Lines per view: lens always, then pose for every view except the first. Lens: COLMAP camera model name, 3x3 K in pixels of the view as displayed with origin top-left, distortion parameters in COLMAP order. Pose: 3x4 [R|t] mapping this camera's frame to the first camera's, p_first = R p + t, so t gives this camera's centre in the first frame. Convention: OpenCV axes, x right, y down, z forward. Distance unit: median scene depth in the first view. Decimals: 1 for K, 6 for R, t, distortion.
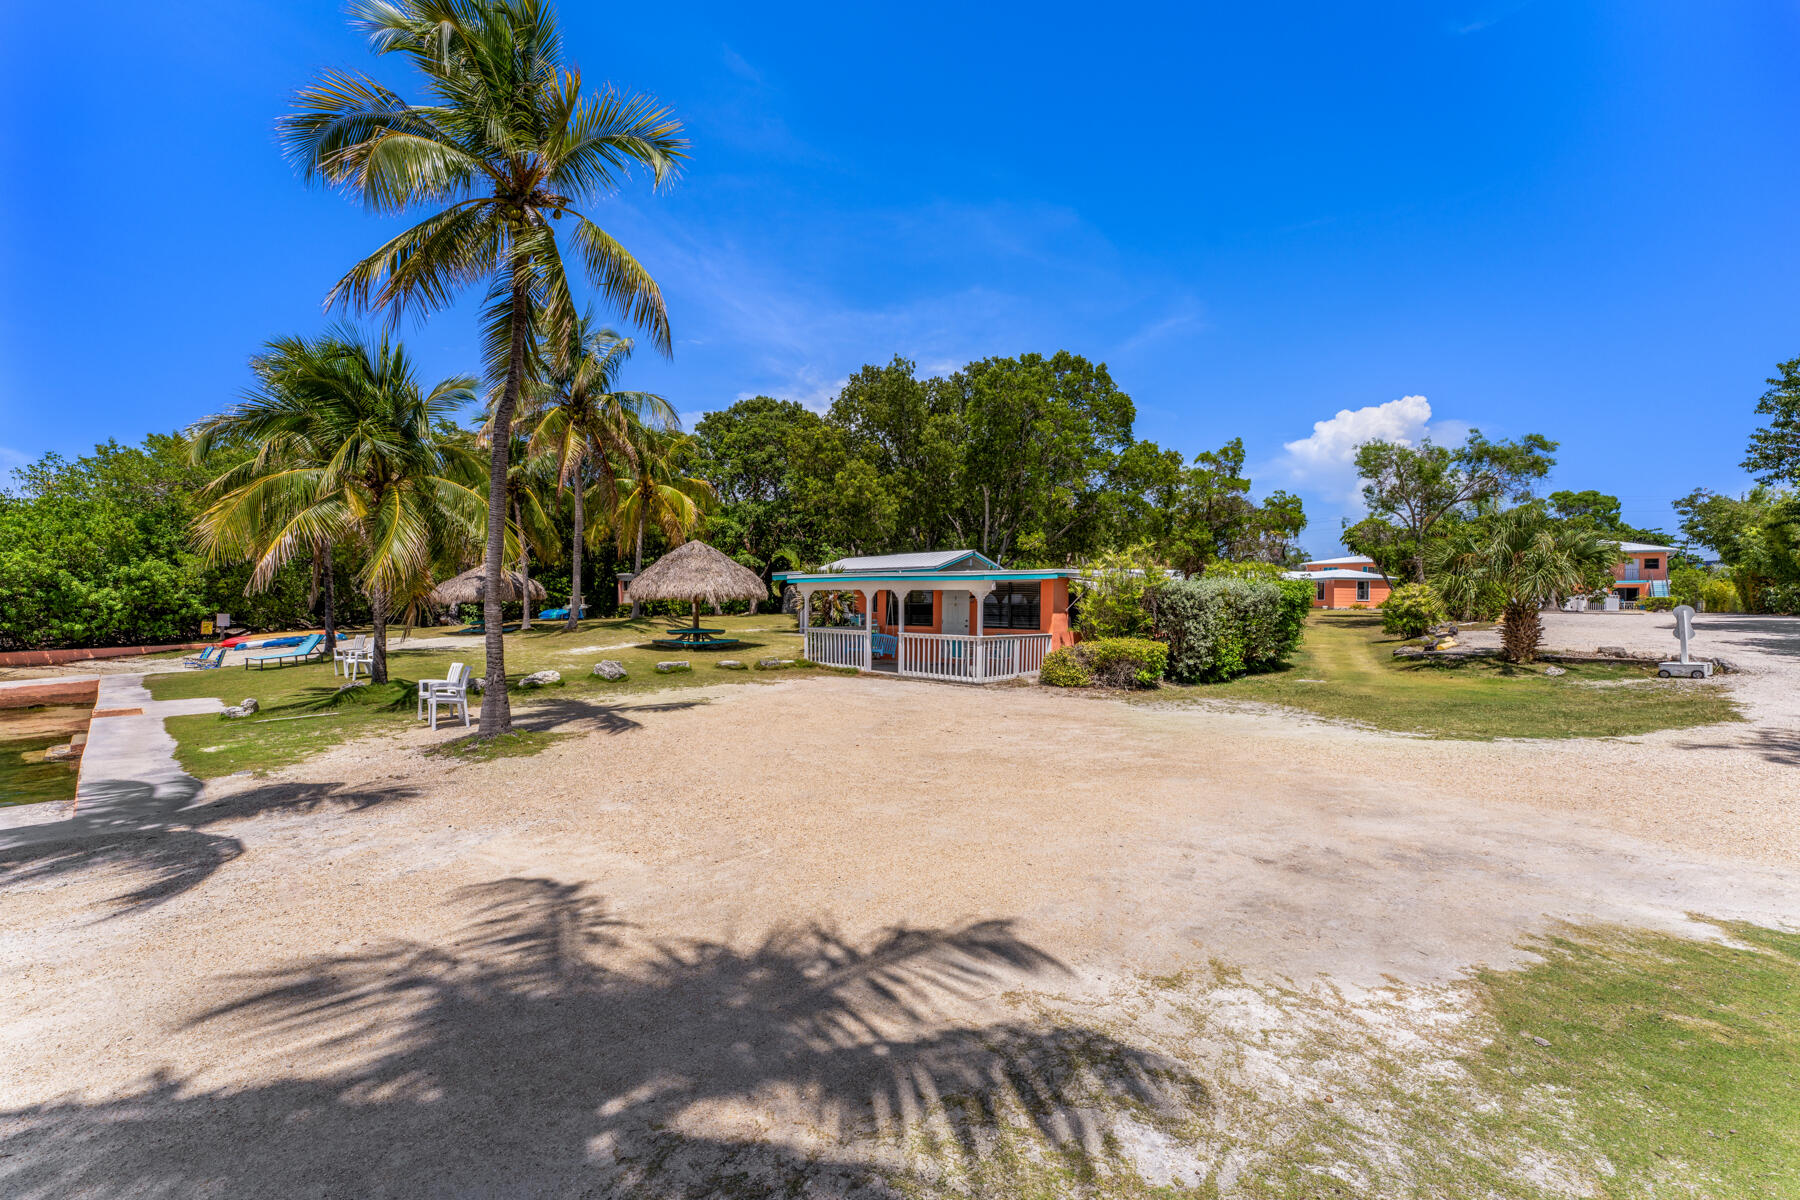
lens RADIAL K [[715.0, 0, 895.6], [0, 715.0, 614.9], [0, 0, 1]] dist [0.001520, -0.001217]
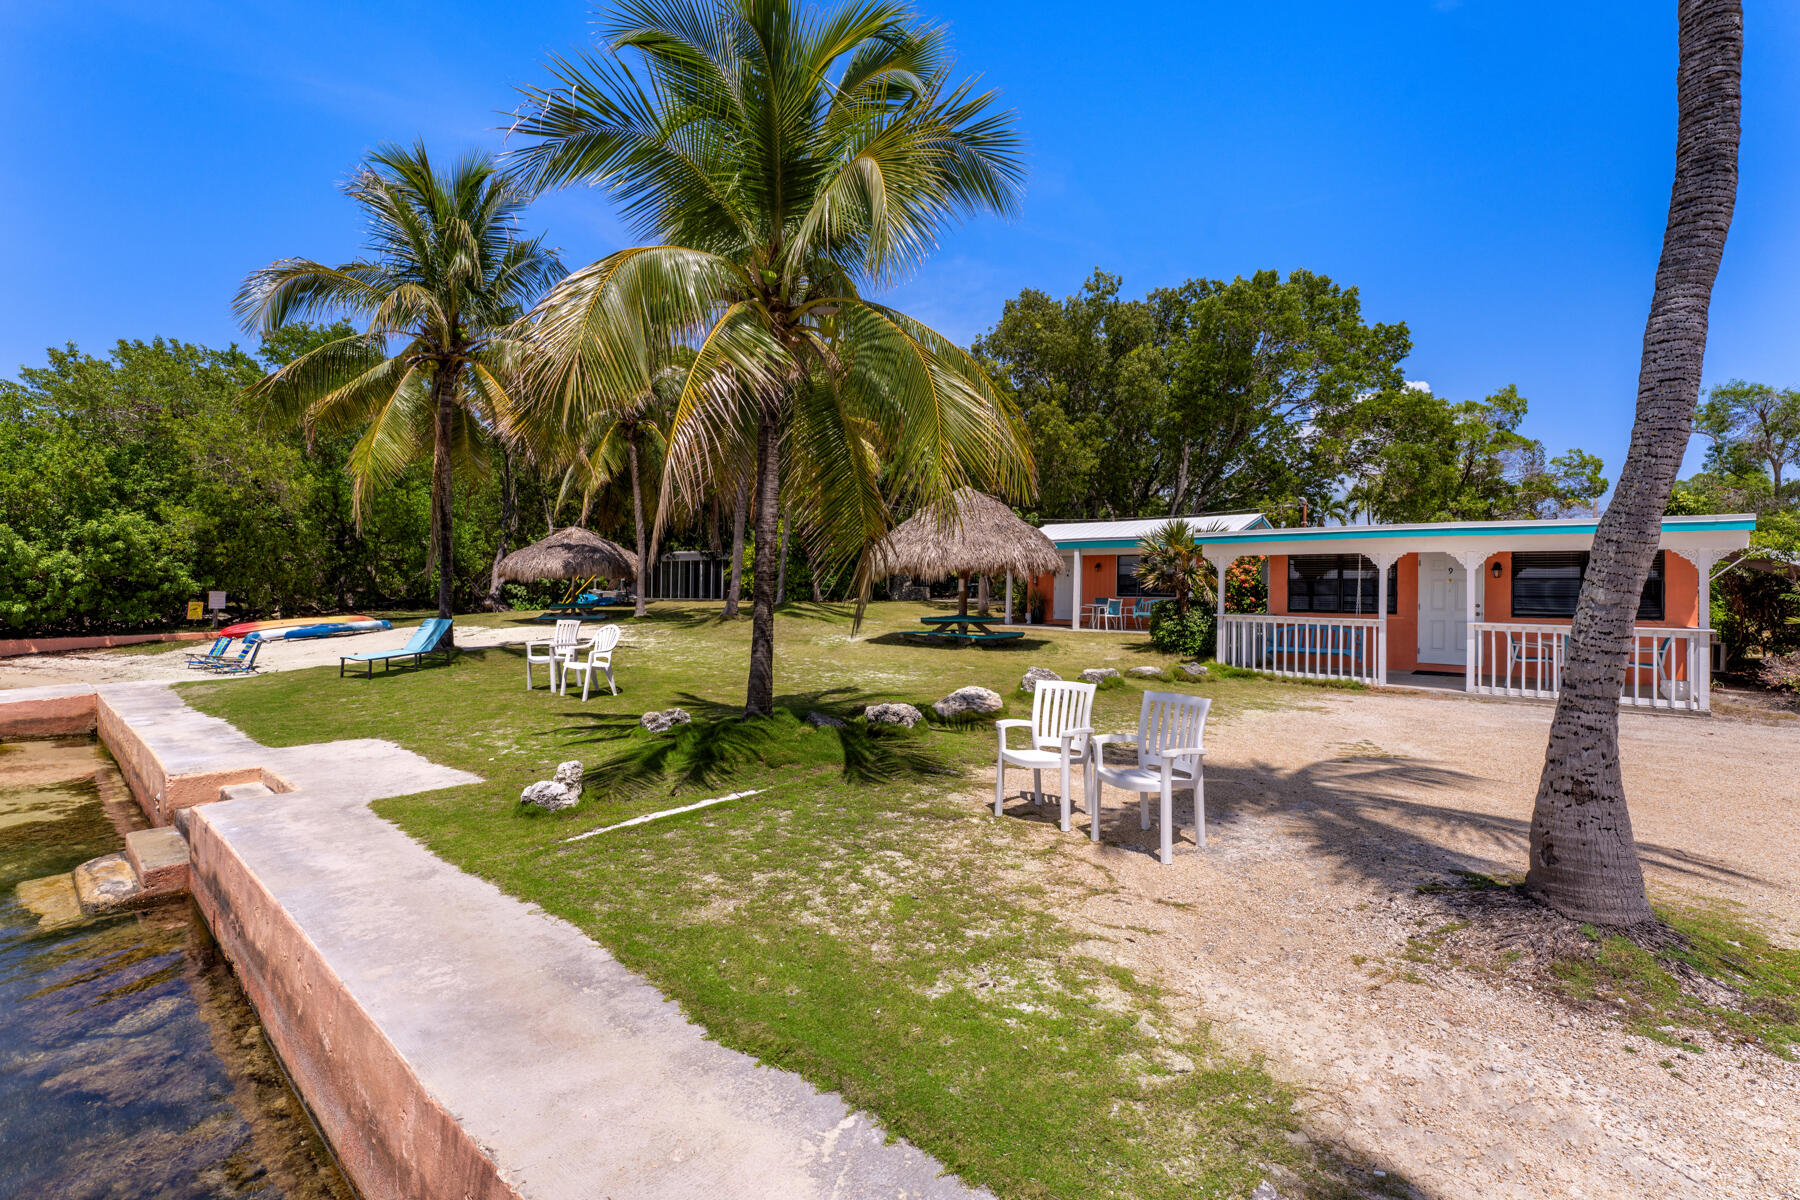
lens RADIAL K [[769.7, 0, 893.6], [0, 769.7, 587.5], [0, 0, 1]] dist [0.004449, -0.002555]
pose [[0.999553, 0.009255, 0.028413, -0.309945], [-0.008504, 0.999614, -0.026459, 0.010177], [-0.028647, 0.026206, 0.999246, 0.226043]]
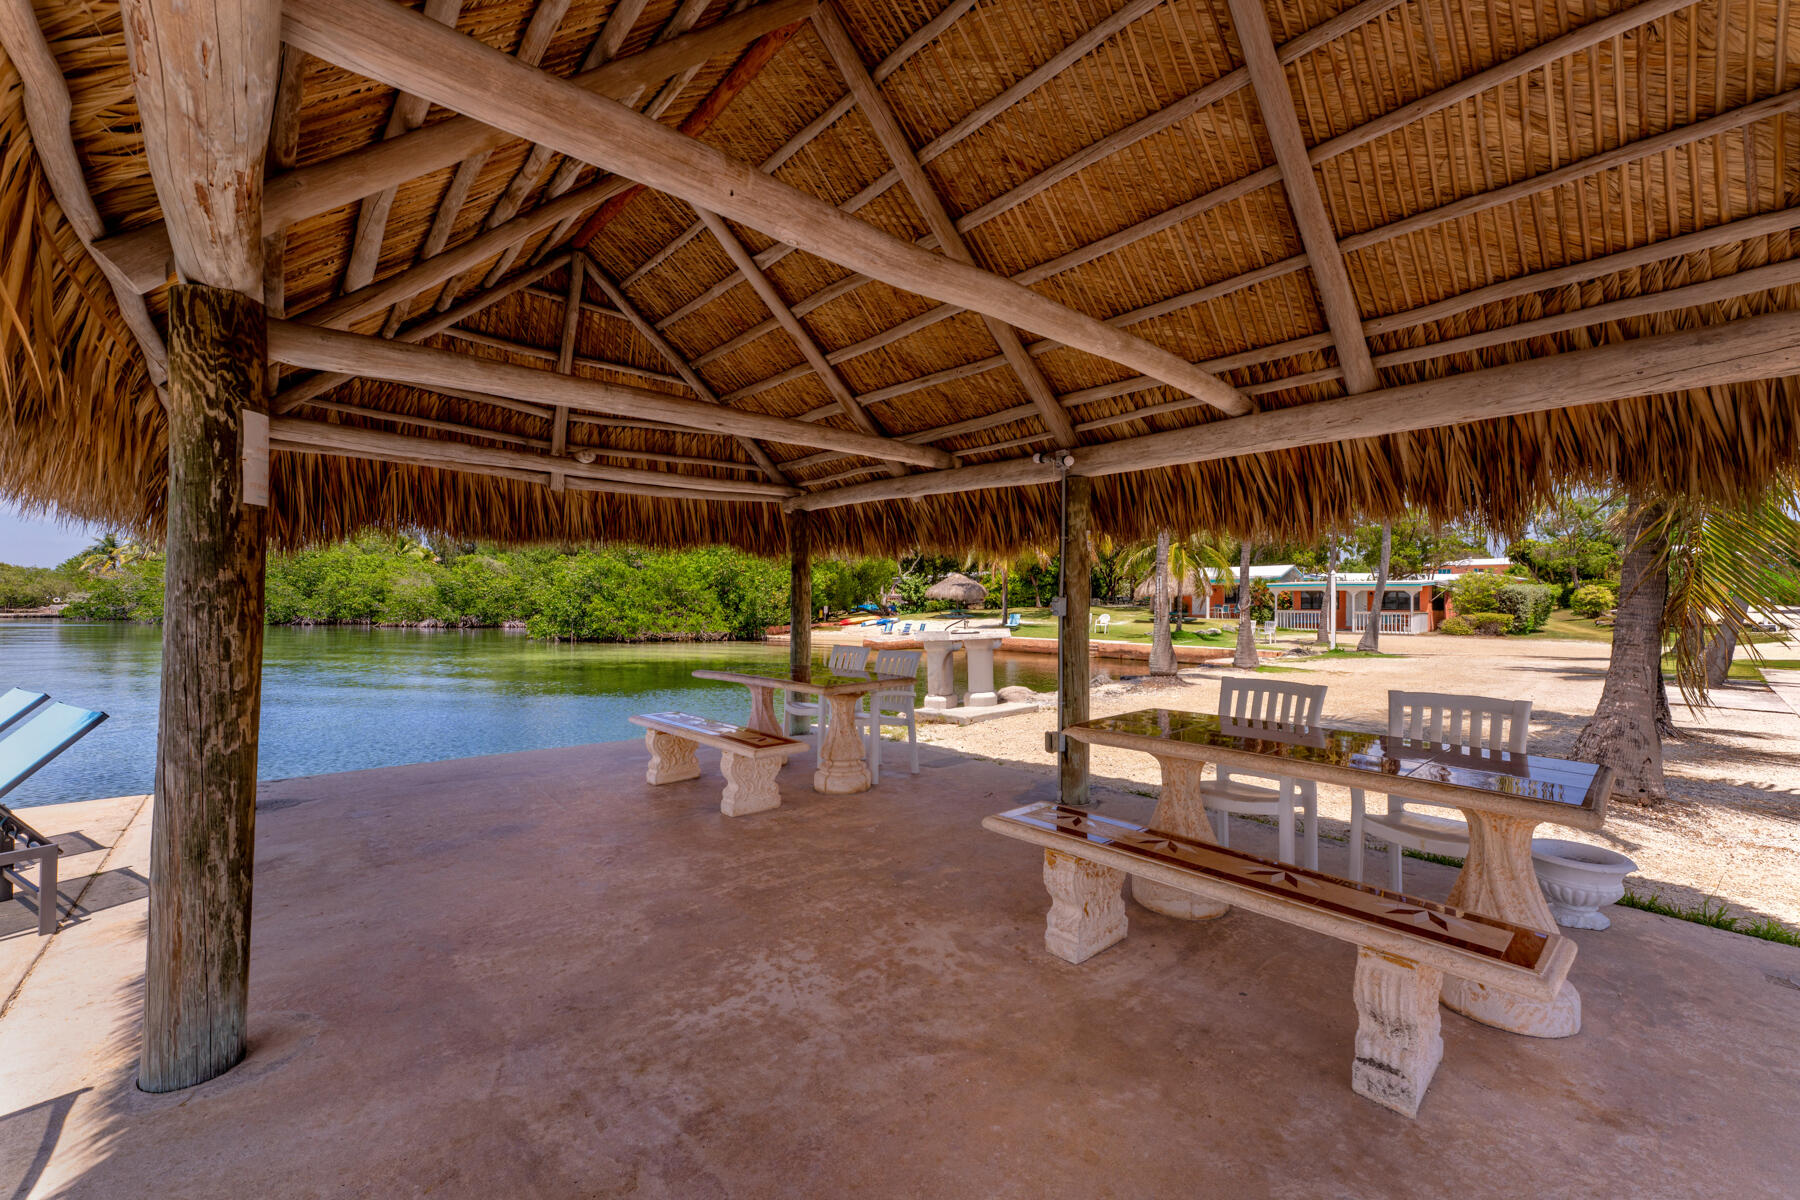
lens RADIAL K [[715.0, 0, 886.6], [0, 715.0, 598.4], [0, 0, 1]] dist [0.001520, -0.001217]
pose [[0.998232, -0.002764, -0.059374, -0.747371], [0.001478, 0.999763, -0.021698, 0.018452], [0.059420, 0.021572, 0.998000, -0.692339]]
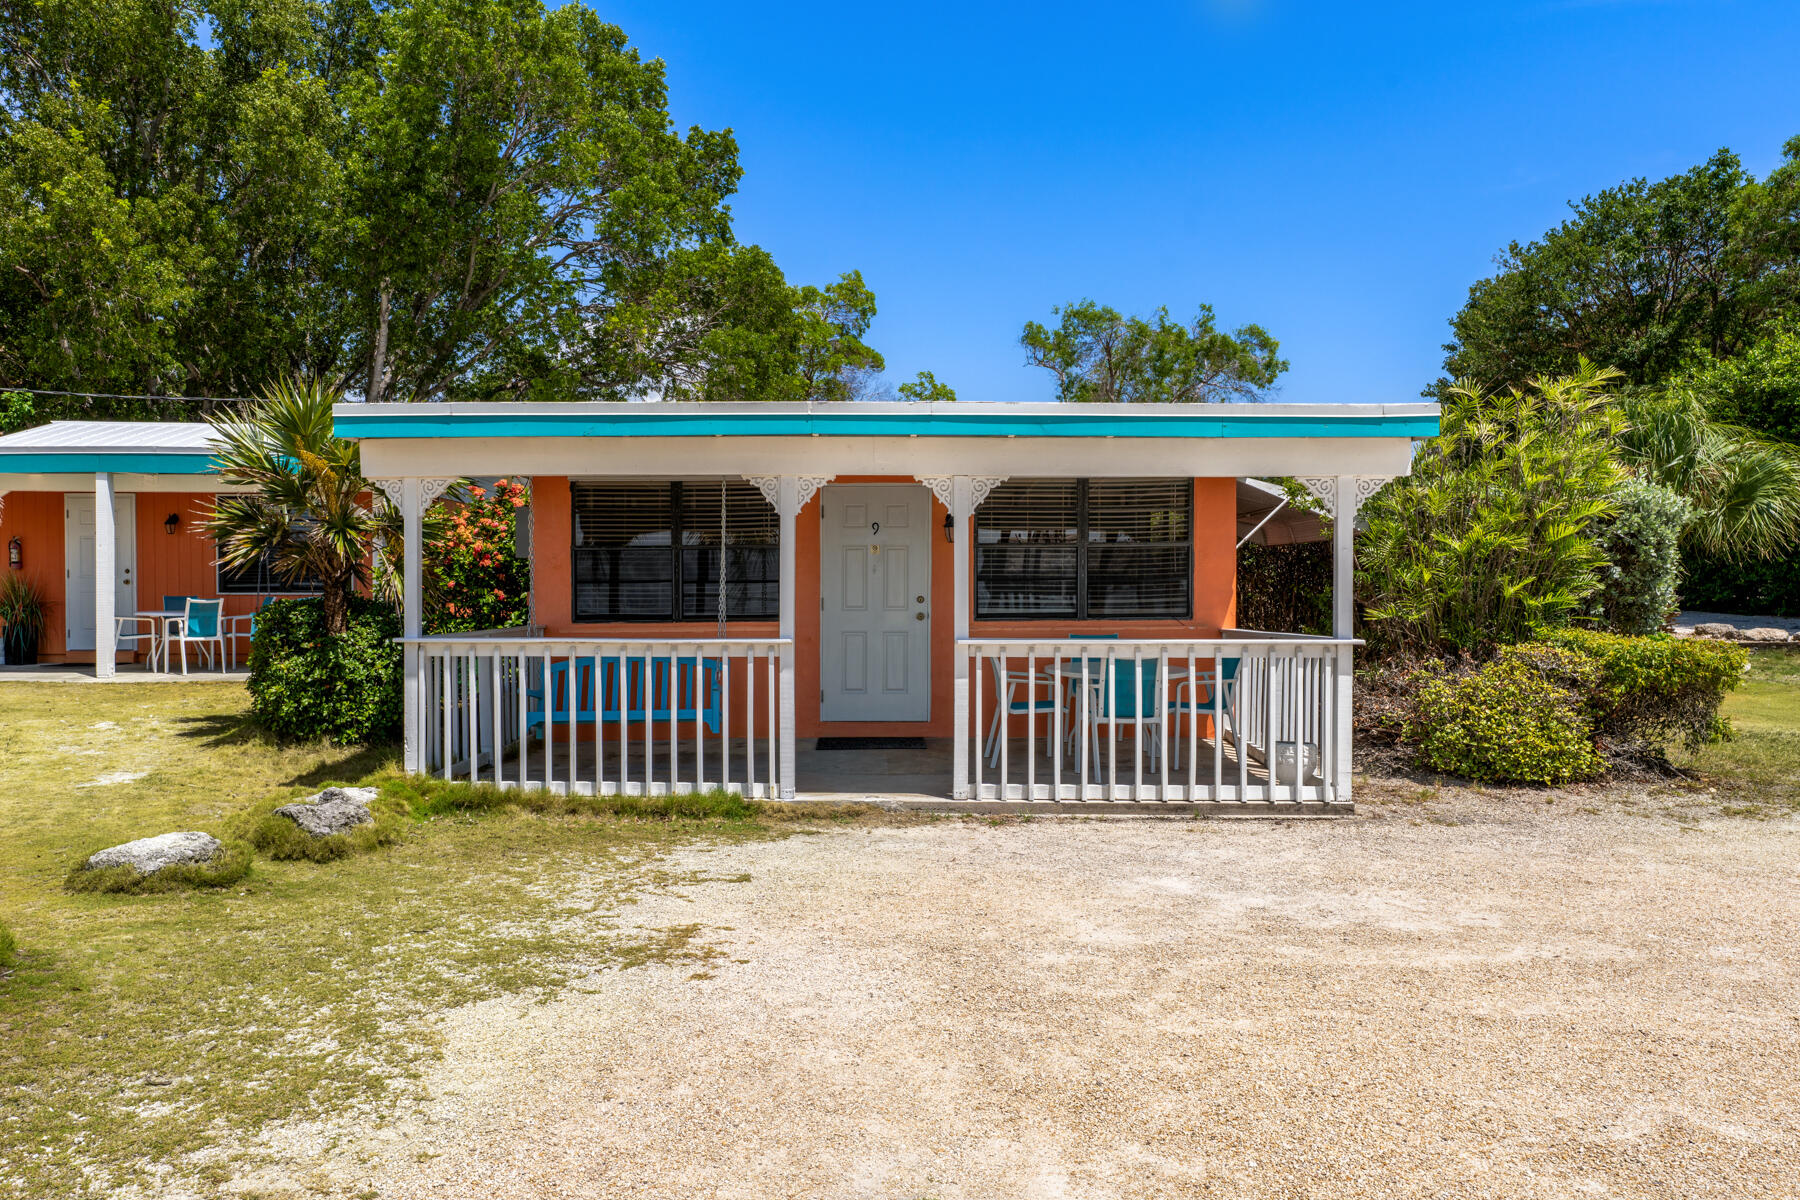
lens RADIAL K [[1203.8, 0, 864.7], [0, 1203.8, 620.5], [0, 0, 1]] dist [-0.016819, 0.015340]
pose [[0.732077, -0.026116, 0.680721, -0.200984], [0.018862, 0.999659, 0.018067, 0.005180], [-0.680961, -0.000386, 0.732320, 0.432414]]
